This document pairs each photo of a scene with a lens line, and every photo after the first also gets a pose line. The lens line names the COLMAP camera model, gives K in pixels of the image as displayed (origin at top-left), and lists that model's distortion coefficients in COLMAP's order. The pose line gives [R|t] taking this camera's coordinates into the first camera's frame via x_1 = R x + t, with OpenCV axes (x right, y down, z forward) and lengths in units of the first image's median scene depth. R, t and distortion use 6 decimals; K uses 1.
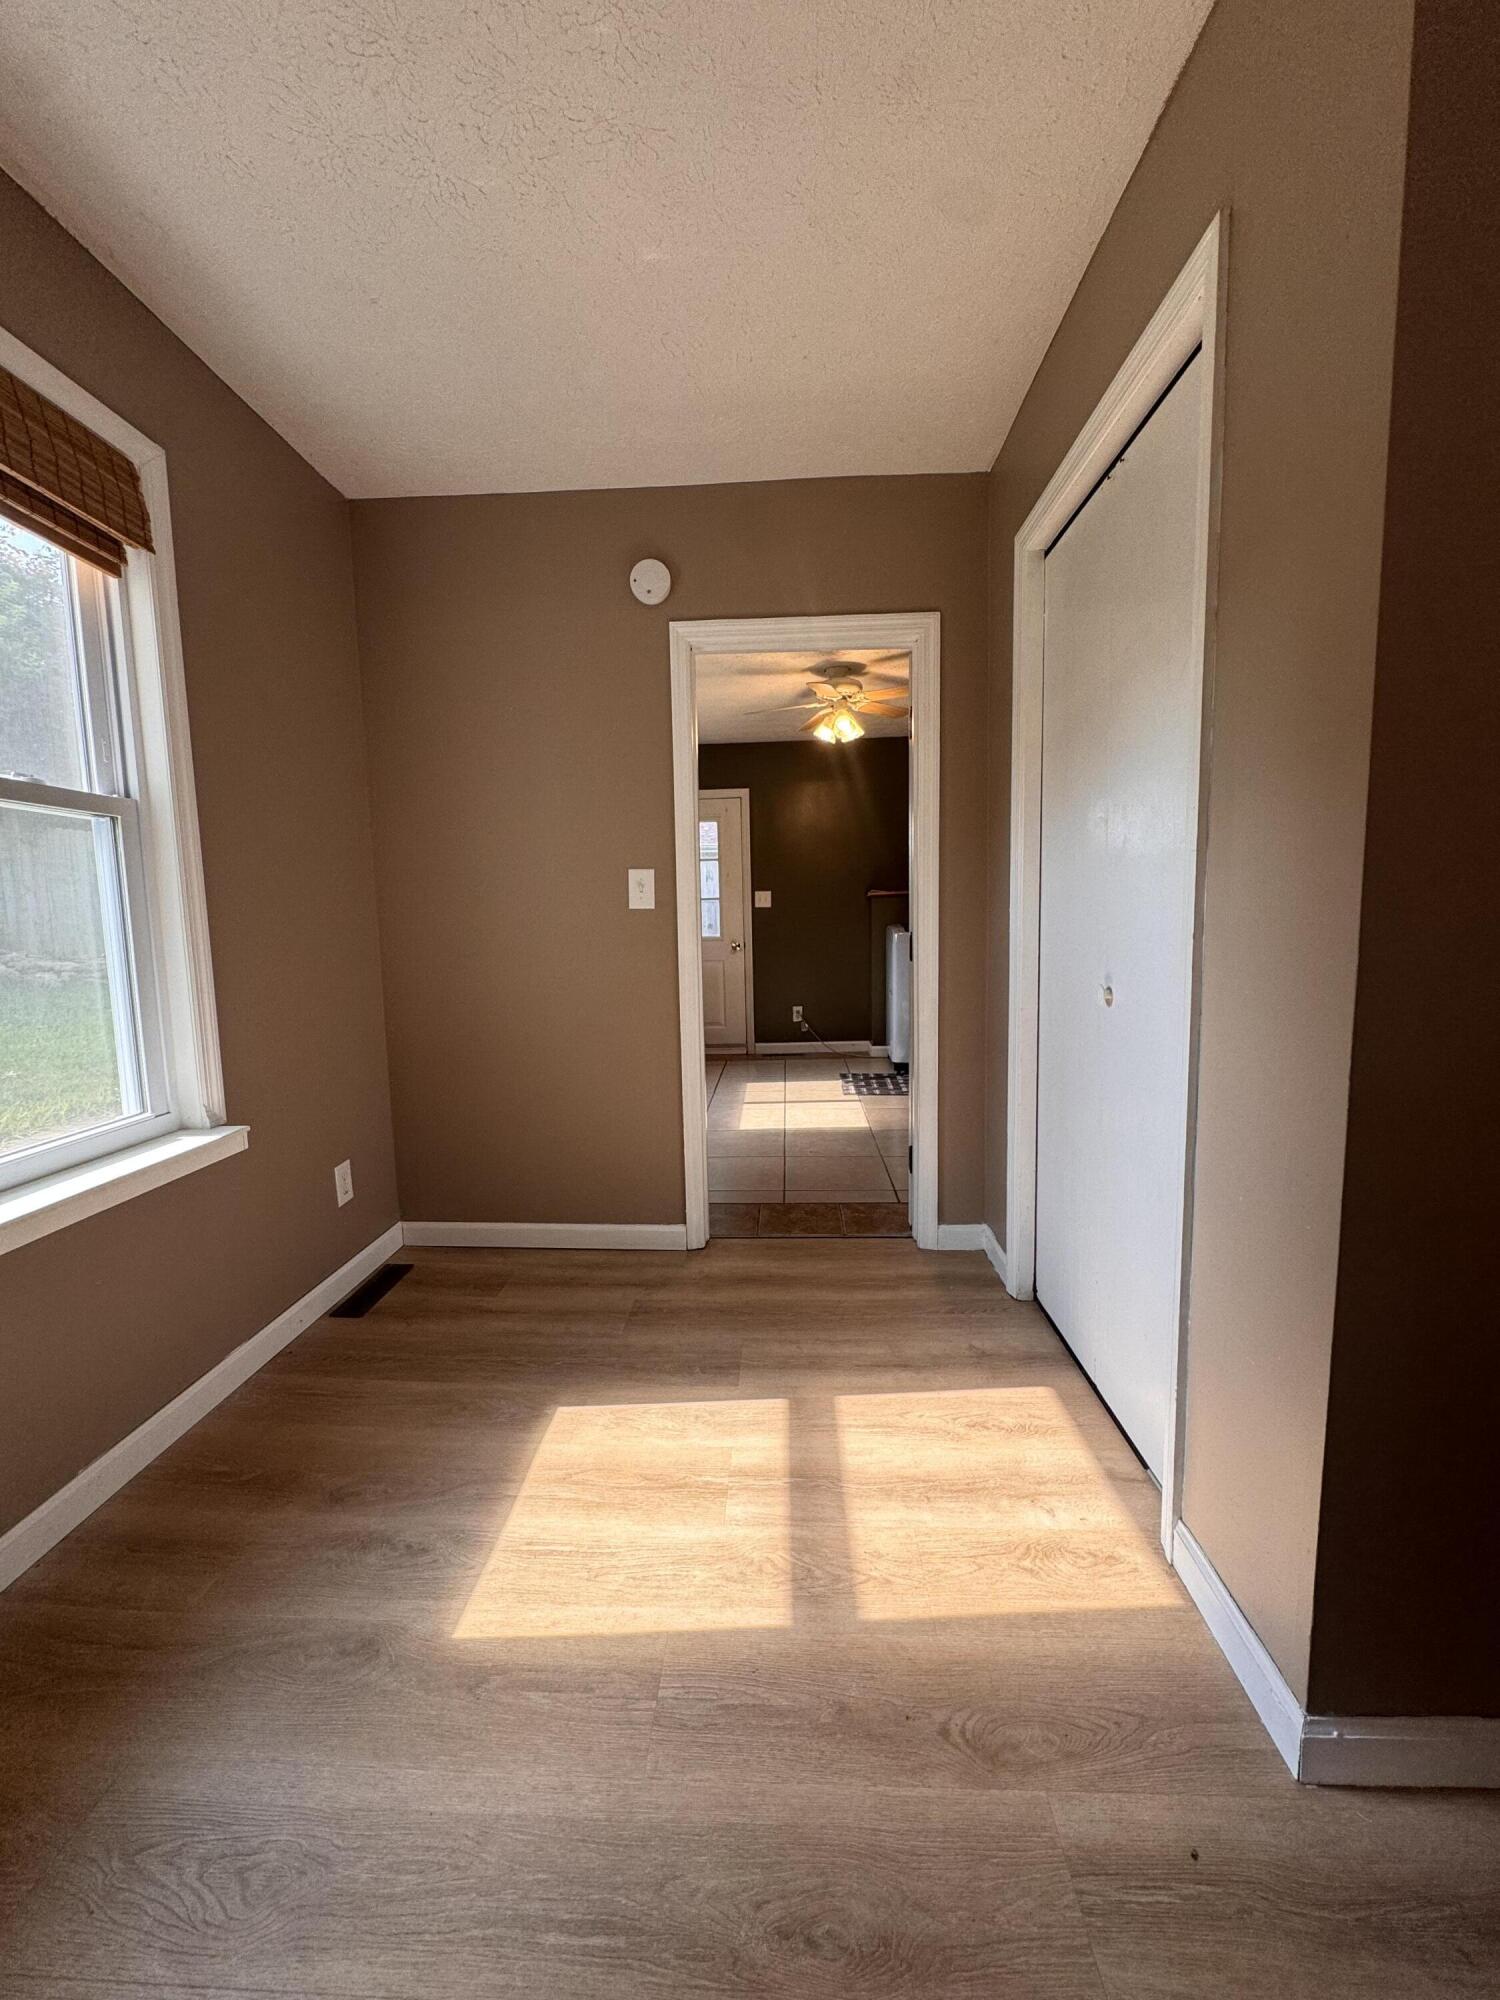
lens RADIAL K [[794.0, 0, 749.0], [0, 794.0, 996.4], [0, 0, 1]] dist [-0.002563, -0.000206]
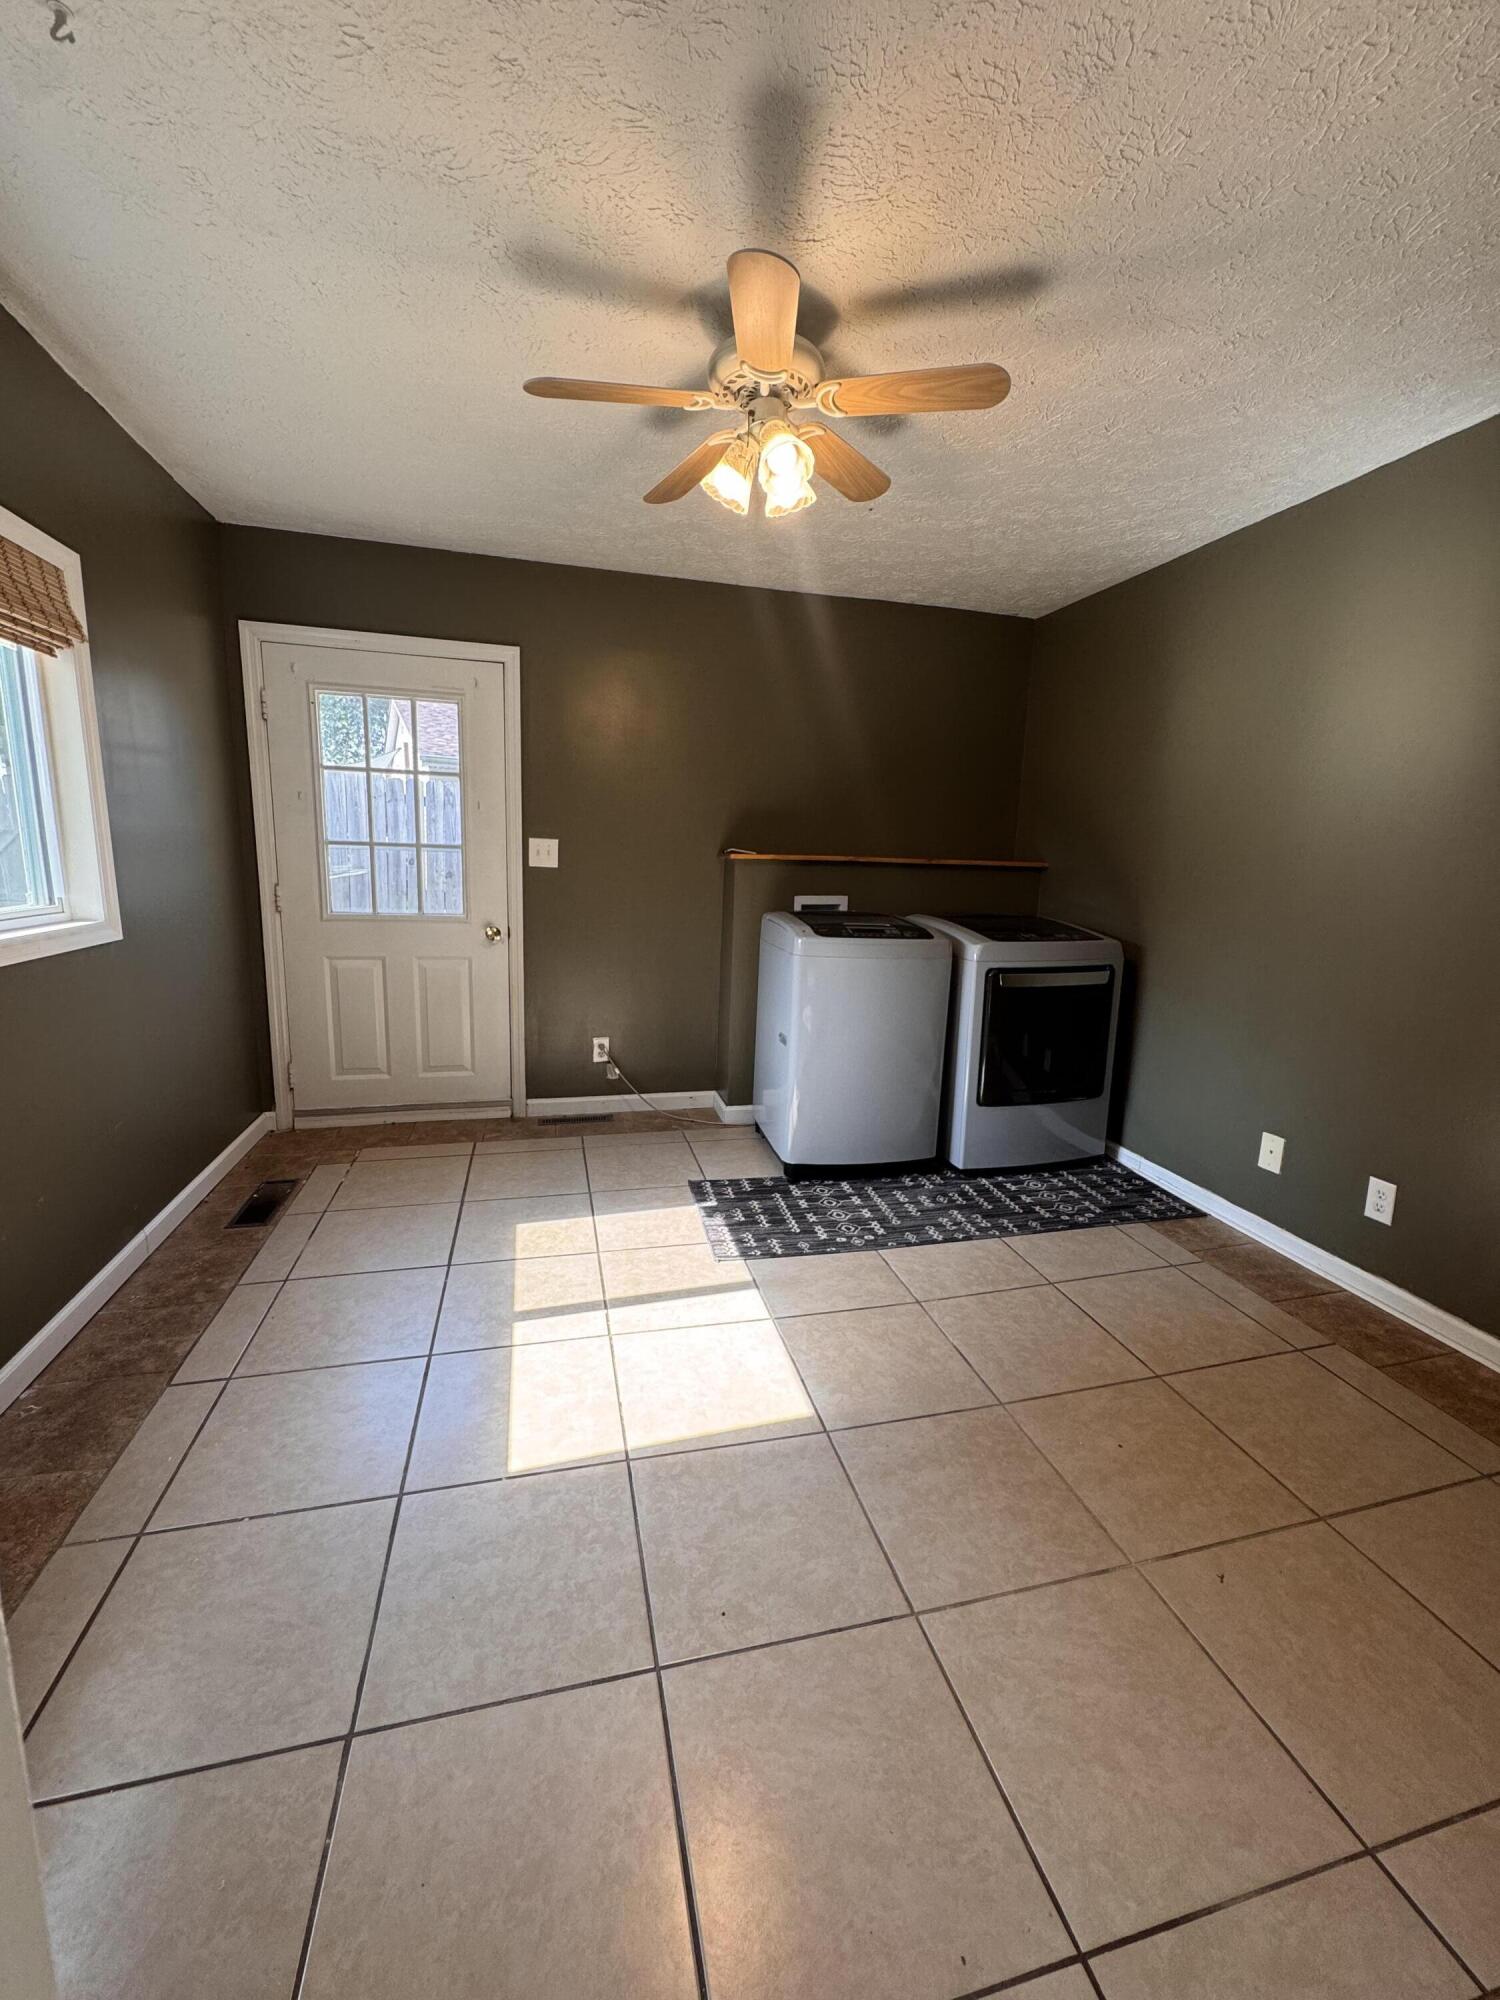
lens RADIAL K [[794.0, 0, 749.0], [0, 794.0, 996.4], [0, 0, 1]] dist [-0.002563, -0.000206]
pose [[0.952938, 0.003977, 0.303138, -0.014006], [-0.030055, 0.996227, 0.081411, -0.070717], [-0.301671, -0.086691, 0.949463, 0.408427]]
